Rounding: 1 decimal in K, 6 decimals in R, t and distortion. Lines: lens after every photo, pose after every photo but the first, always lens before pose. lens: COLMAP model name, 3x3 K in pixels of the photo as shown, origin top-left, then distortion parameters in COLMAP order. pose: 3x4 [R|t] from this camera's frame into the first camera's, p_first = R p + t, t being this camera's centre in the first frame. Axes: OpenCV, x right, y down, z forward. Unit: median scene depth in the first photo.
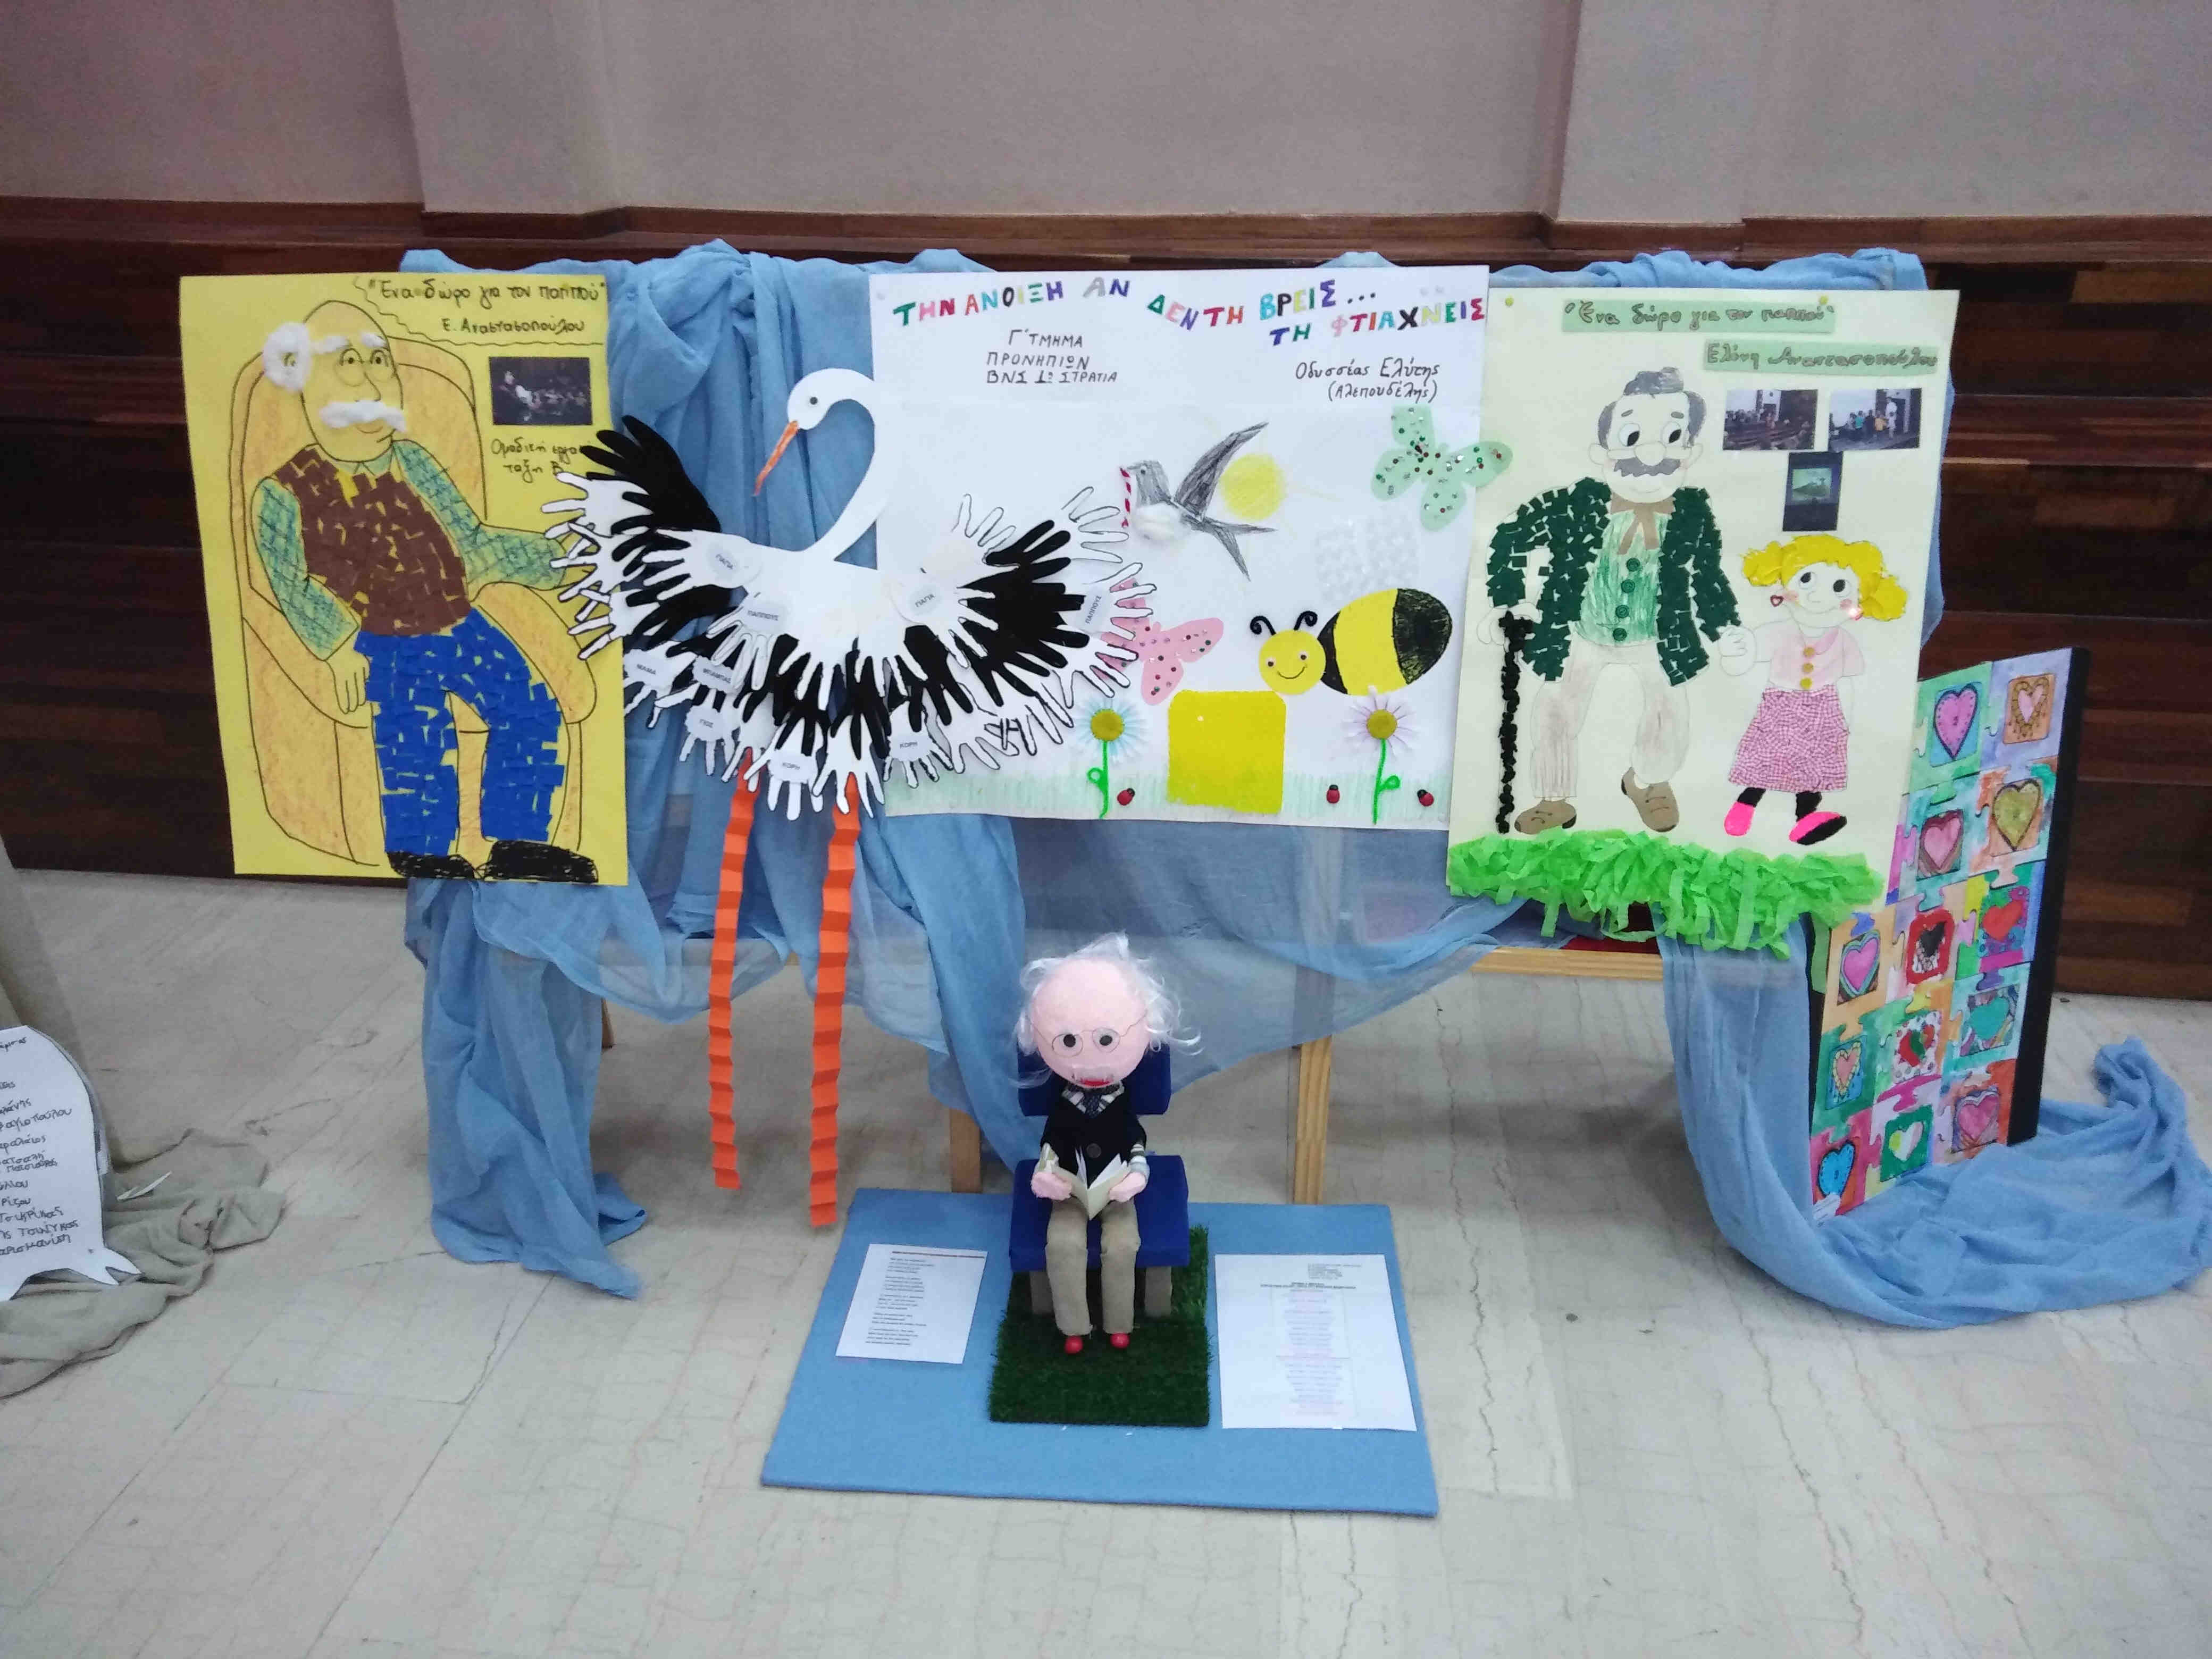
lens RADIAL K [[1608.9, 0, 1106.0], [0, 1608.9, 830.0], [0, 0, 1]] dist [0.001589, 0.002823]
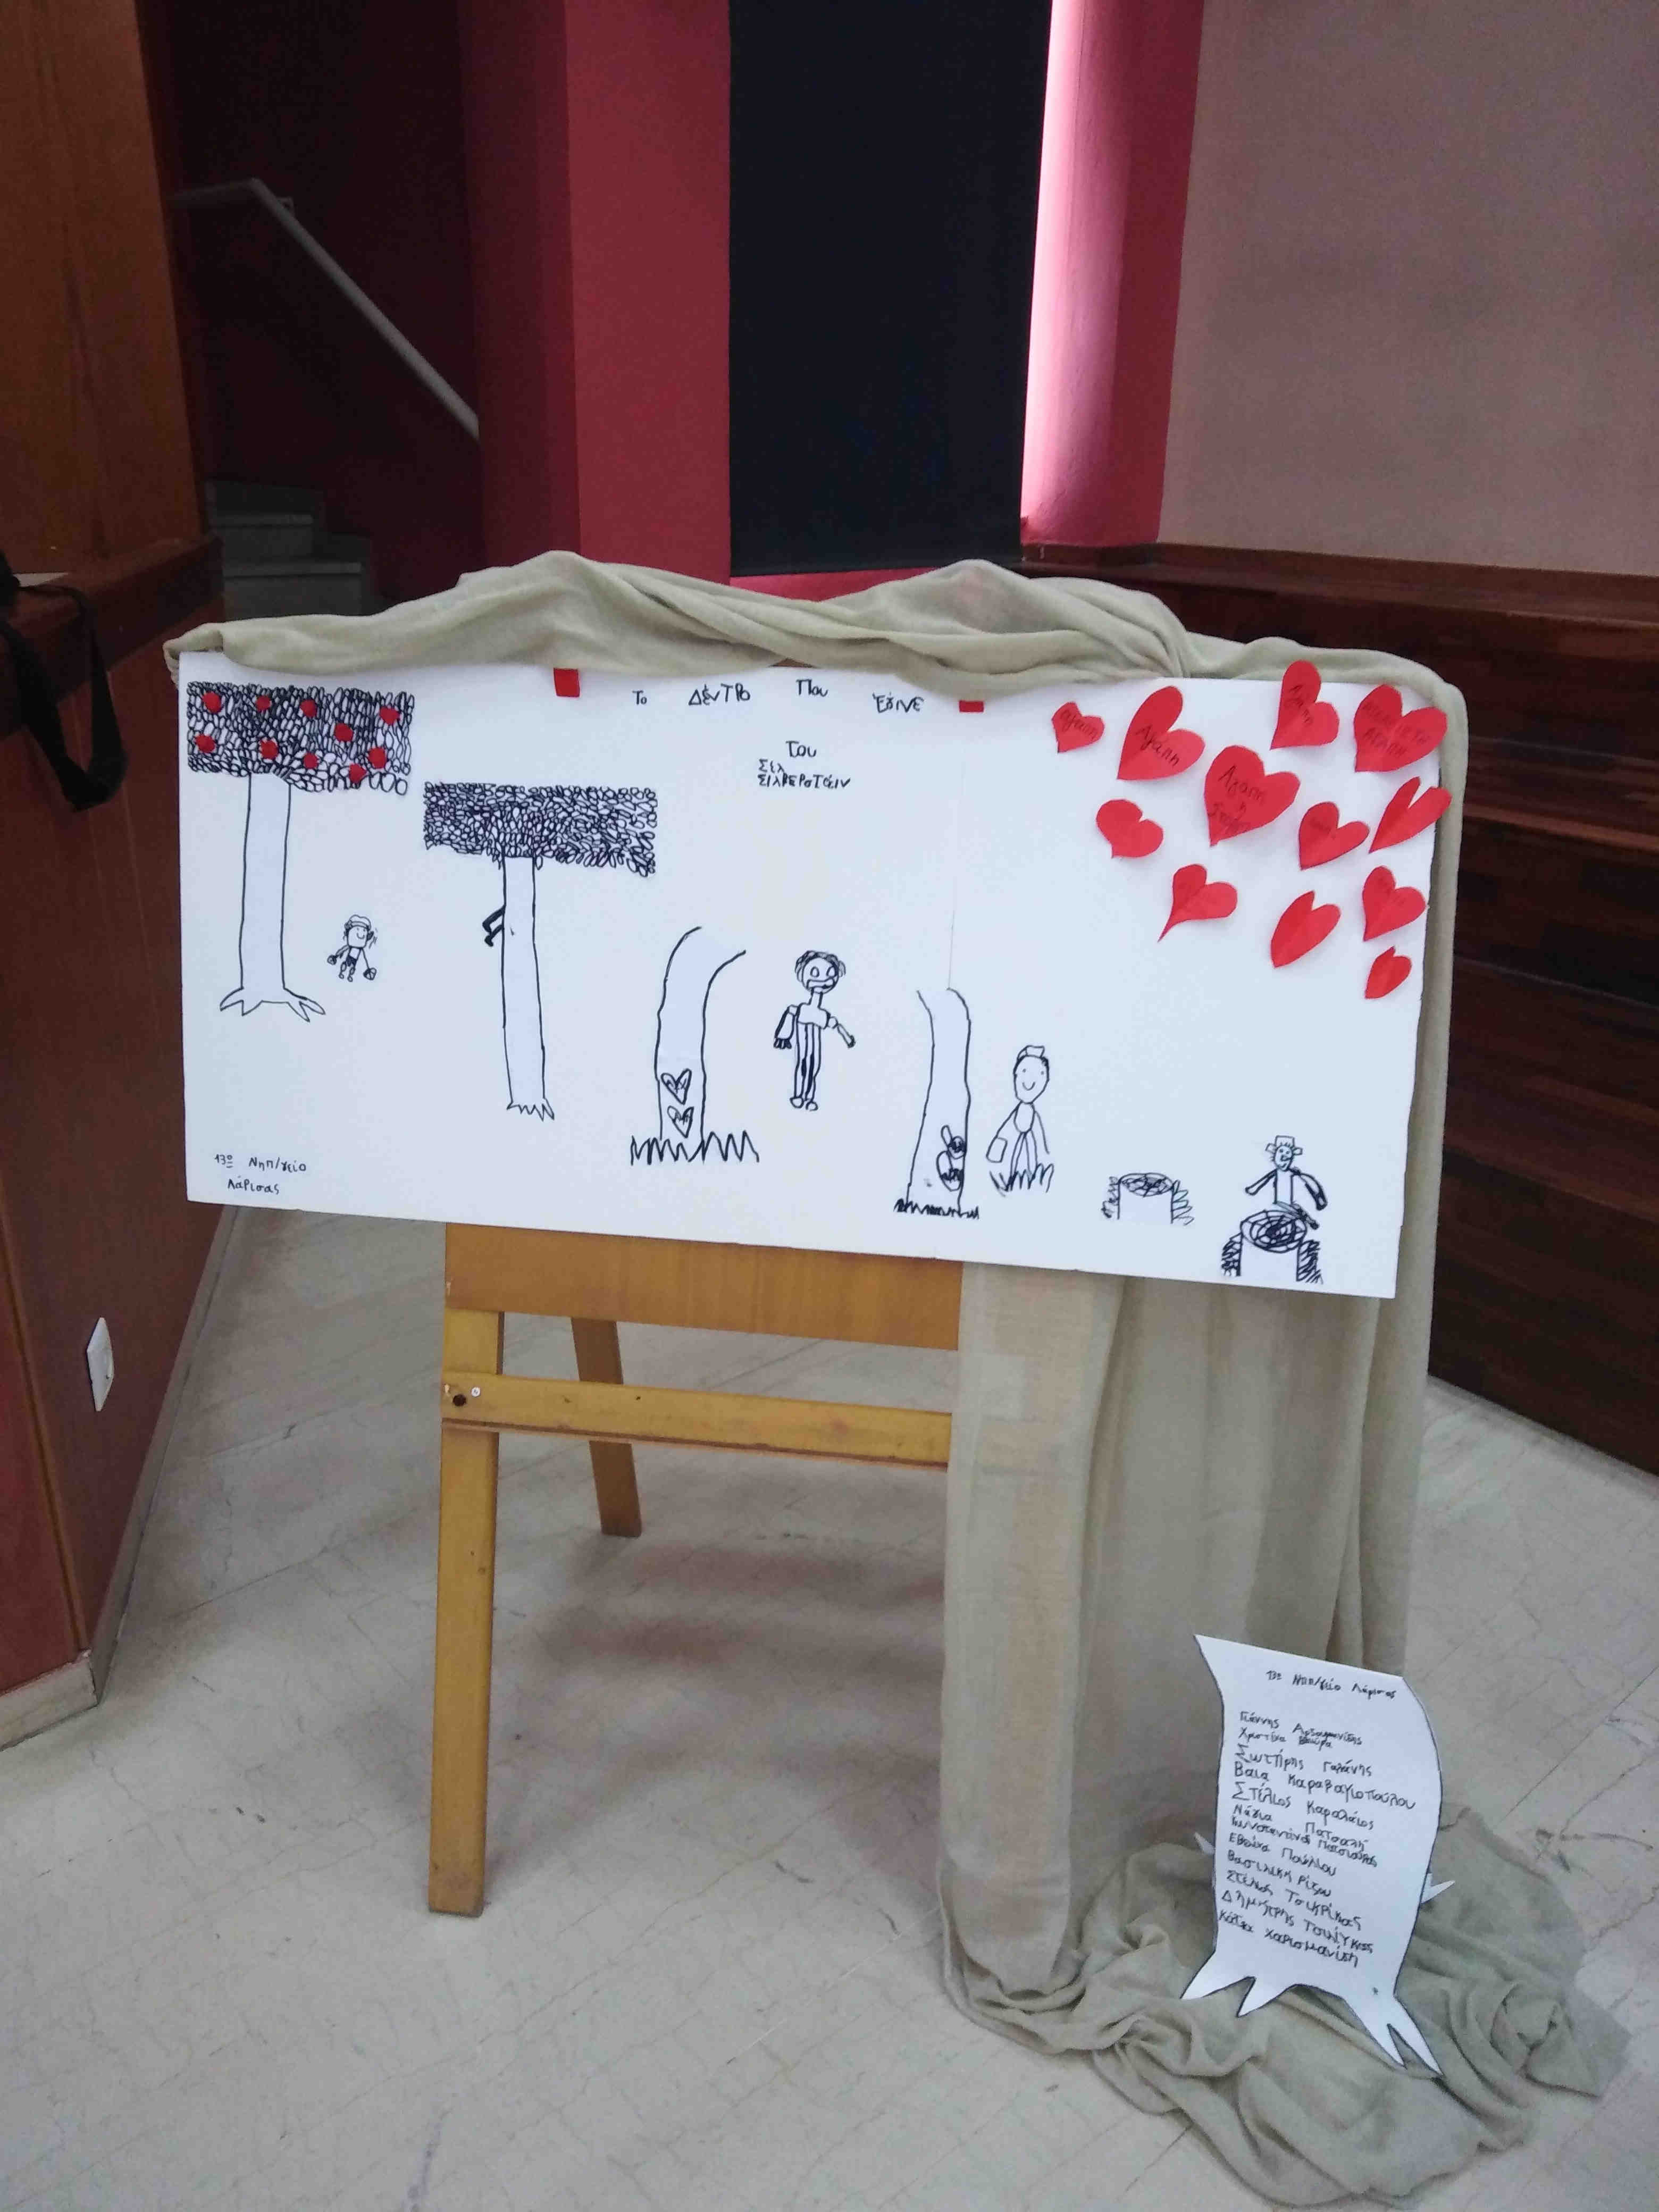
lens RADIAL K [[1612.6, 0, 829.4], [0, 1612.6, 1105.6], [0, 0, 1]] dist [-0.000492, -0.000243]
pose [[0.730371, 0.260348, -0.631488, -0.457496], [-0.288595, 0.955559, 0.060169, -0.098128], [0.619089, 0.138298, 0.773048, 0.223240]]
